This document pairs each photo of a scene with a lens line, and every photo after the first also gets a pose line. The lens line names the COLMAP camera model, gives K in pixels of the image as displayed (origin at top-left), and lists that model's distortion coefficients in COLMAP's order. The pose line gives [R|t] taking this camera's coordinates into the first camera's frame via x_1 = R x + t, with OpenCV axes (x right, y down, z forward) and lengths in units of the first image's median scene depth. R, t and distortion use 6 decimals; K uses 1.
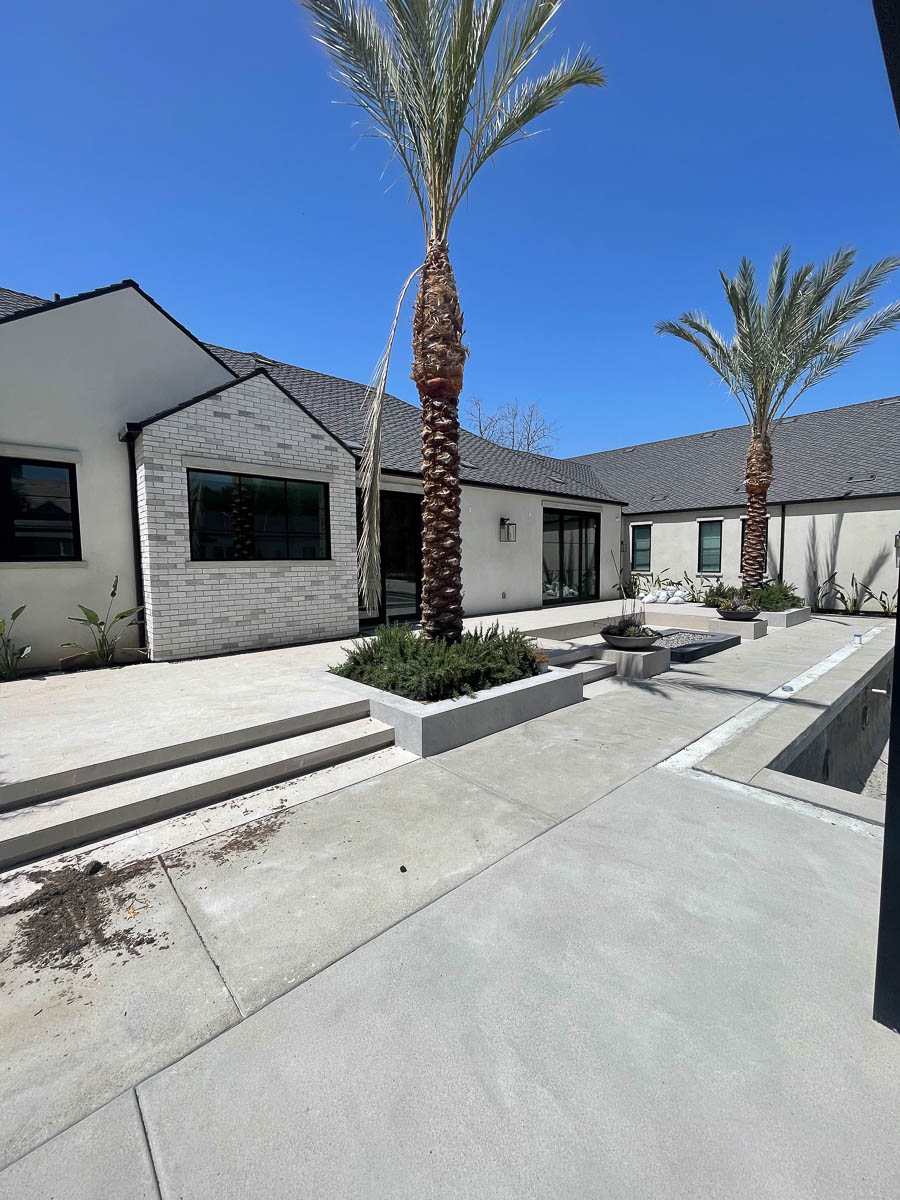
lens RADIAL K [[481.2, 0, 450.0], [0, 481.2, 600.0], [0, 0, 1]] dist [-0.000868, -0.000032]
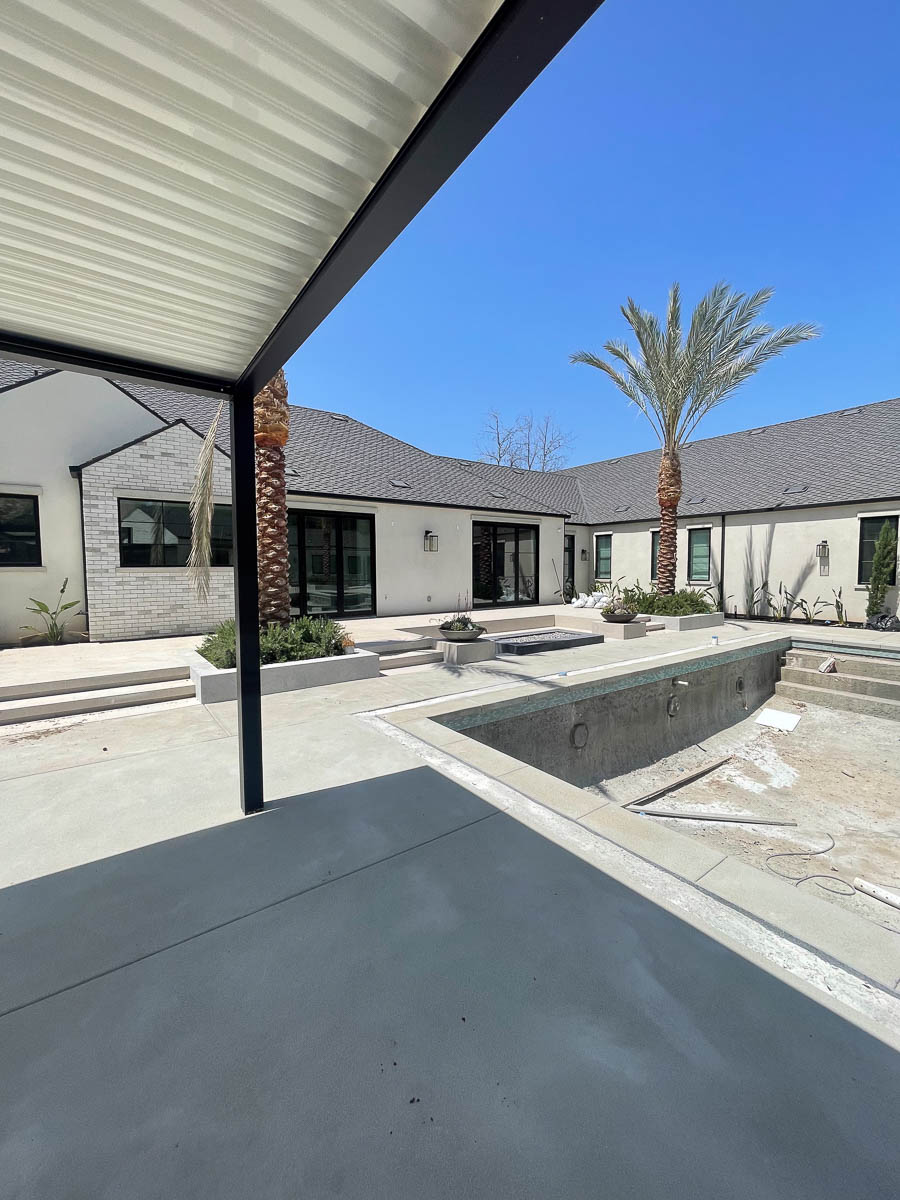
lens RADIAL K [[481.2, 0, 450.0], [0, 481.2, 600.0], [0, 0, 1]] dist [-0.000868, -0.000032]
pose [[0.994197, 0.010908, -0.107018, 0.462748], [-0.012567, 0.999811, -0.014846, 0.016295], [0.106836, 0.016105, 0.994146, -0.200422]]
